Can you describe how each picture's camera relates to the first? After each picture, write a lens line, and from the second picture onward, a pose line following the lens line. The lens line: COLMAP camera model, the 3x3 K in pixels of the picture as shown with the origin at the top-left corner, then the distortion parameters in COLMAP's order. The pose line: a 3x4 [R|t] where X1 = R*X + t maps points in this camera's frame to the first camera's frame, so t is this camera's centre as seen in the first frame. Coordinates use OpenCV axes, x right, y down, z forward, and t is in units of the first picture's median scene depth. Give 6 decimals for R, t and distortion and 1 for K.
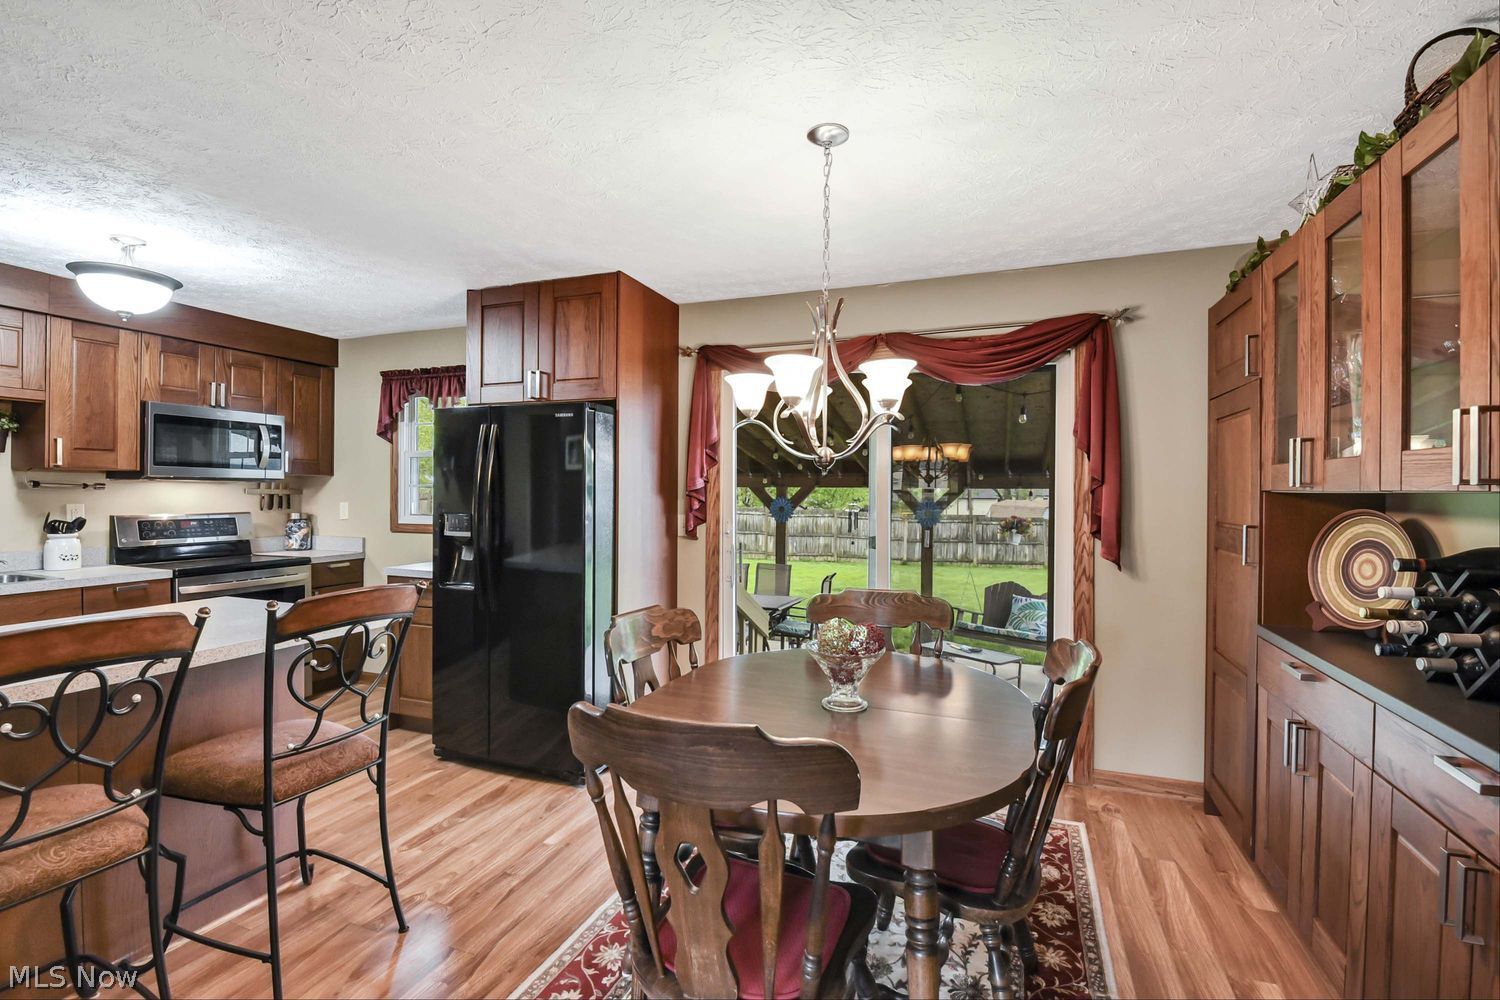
lens RADIAL K [[668.1, 0, 751.7], [0, 668.1, 495.0], [0, 0, 1]] dist [-0.000622, -0.009888]
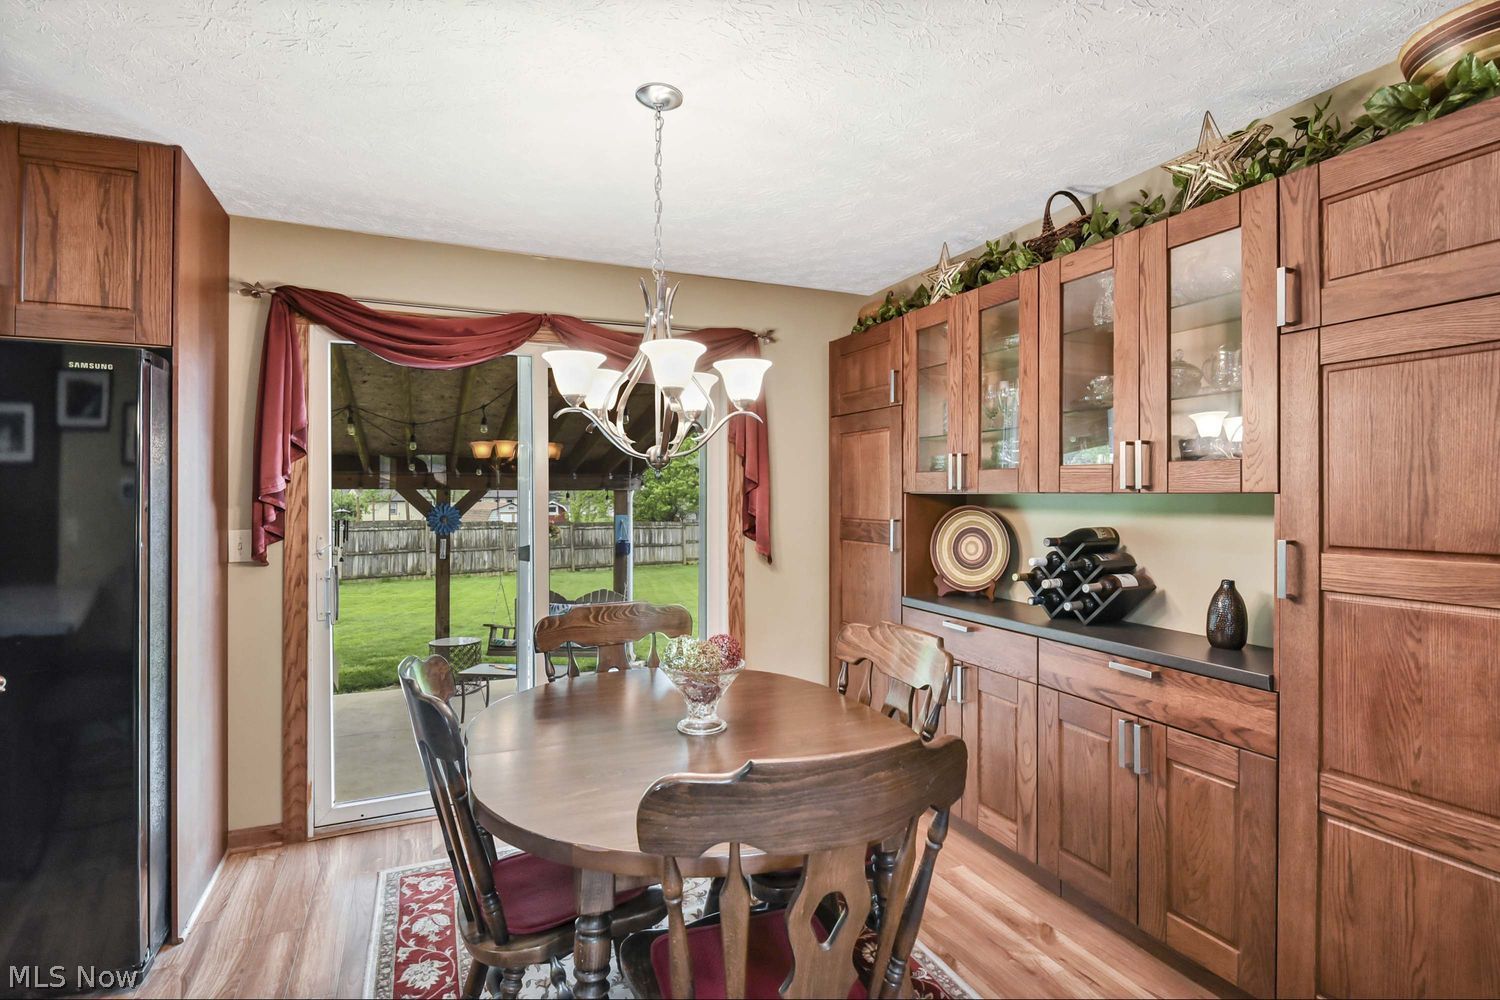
lens RADIAL K [[735.2, 0, 749.3], [0, 735.2, 491.5], [0, 0, 1]] dist [-0.001073, -0.001317]
pose [[0.713933, -0.002091, 0.700211, -0.293851], [0.006975, 0.999967, -0.004126, -0.002929], [-0.700180, 0.007830, 0.713924, 0.129239]]
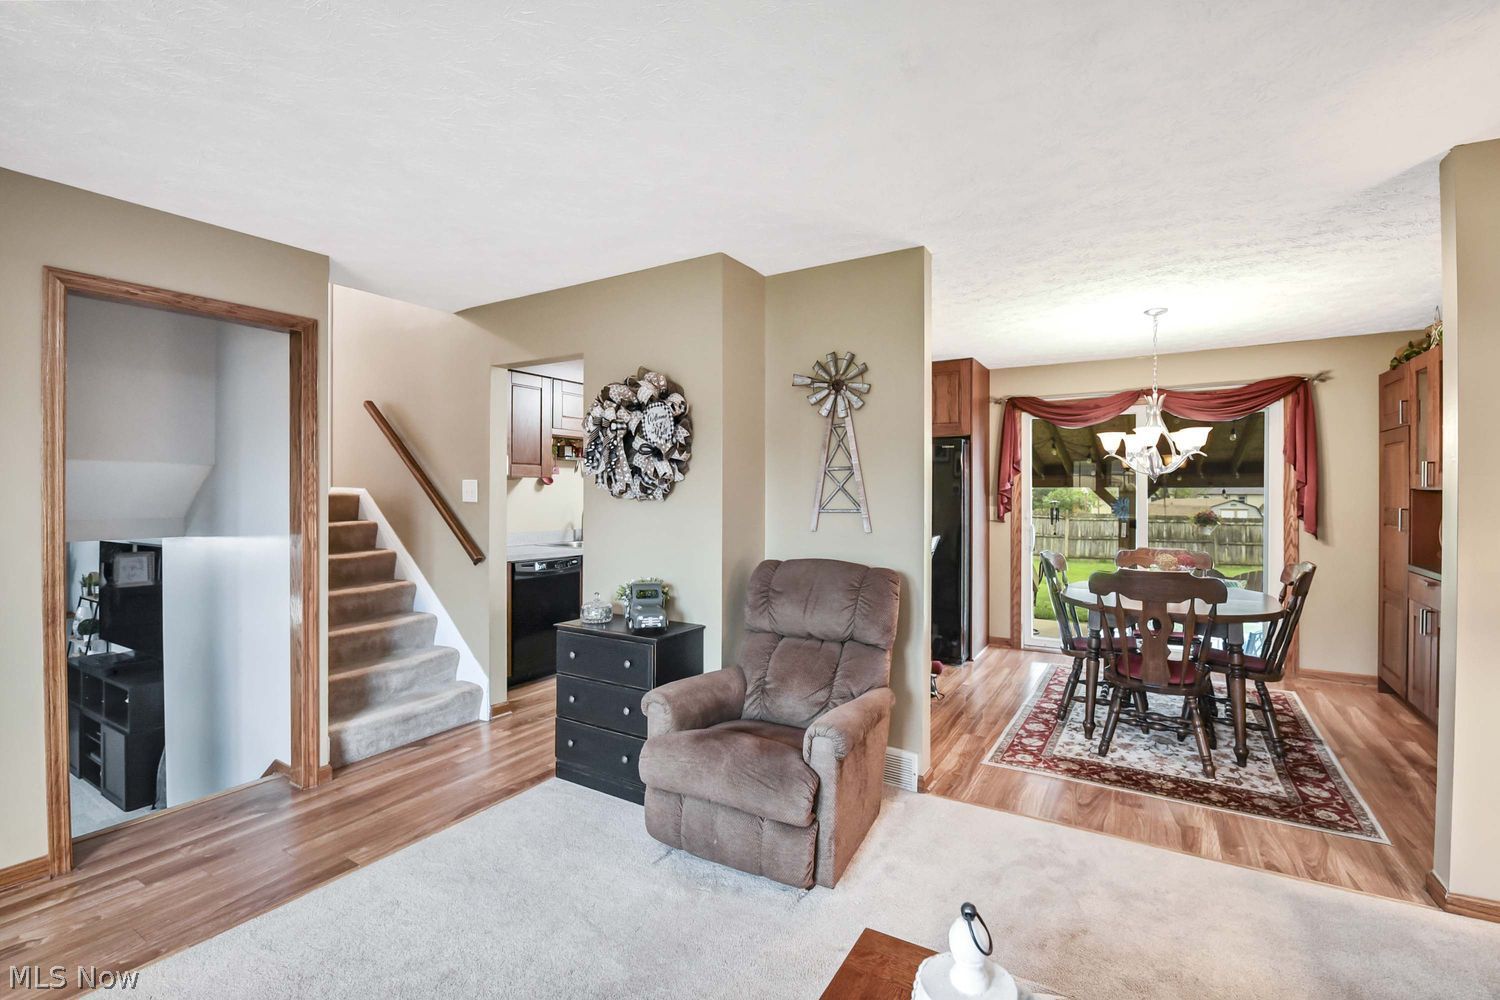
lens RADIAL K [[660.2, 0, 759.8], [0, 660.2, 493.3], [0, 0, 1]] dist [0.000311, -0.010456]
pose [[0.984021, -0.004692, -0.177989, -0.417945], [0.004193, 0.999986, -0.003181, 0.002340], [0.178001, 0.002384, 0.984027, -0.679733]]
